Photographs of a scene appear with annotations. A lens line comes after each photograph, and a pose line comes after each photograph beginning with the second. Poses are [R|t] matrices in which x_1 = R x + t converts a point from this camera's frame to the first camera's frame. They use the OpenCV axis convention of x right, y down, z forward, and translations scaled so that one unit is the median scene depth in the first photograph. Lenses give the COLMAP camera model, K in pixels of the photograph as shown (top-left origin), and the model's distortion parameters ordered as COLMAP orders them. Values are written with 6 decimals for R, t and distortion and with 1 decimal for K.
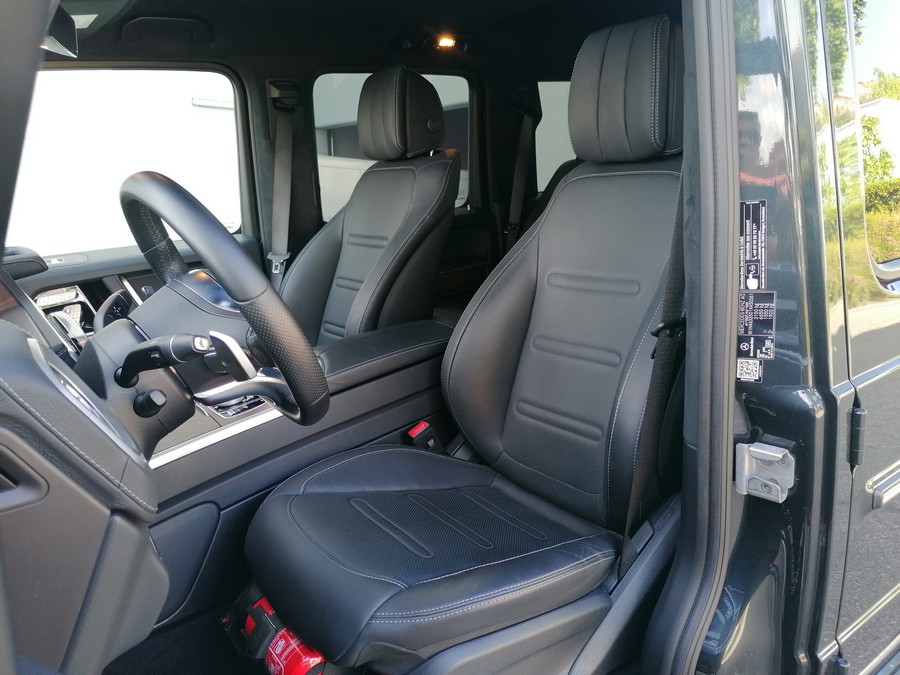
lens RADIAL K [[687.0, 0, 450.0], [0, 687.0, 337.5], [0, 0, 1]] dist [0.007940, 0.003373]
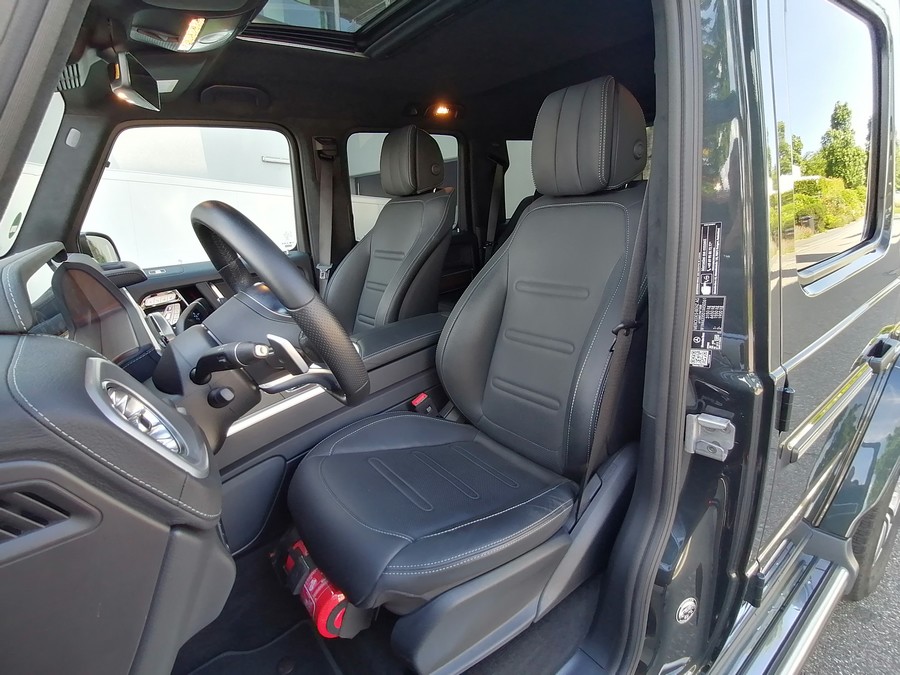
lens RADIAL K [[460.7, 0, 450.0], [0, 460.7, 337.5], [0, 0, 1]] dist [0.013631, 0.000046]
pose [[0.999745, -0.011101, 0.019639, -0.039568], [0.010280, 0.999089, 0.041426, -0.028462], [-0.020081, -0.041214, 0.998949, 0.146433]]
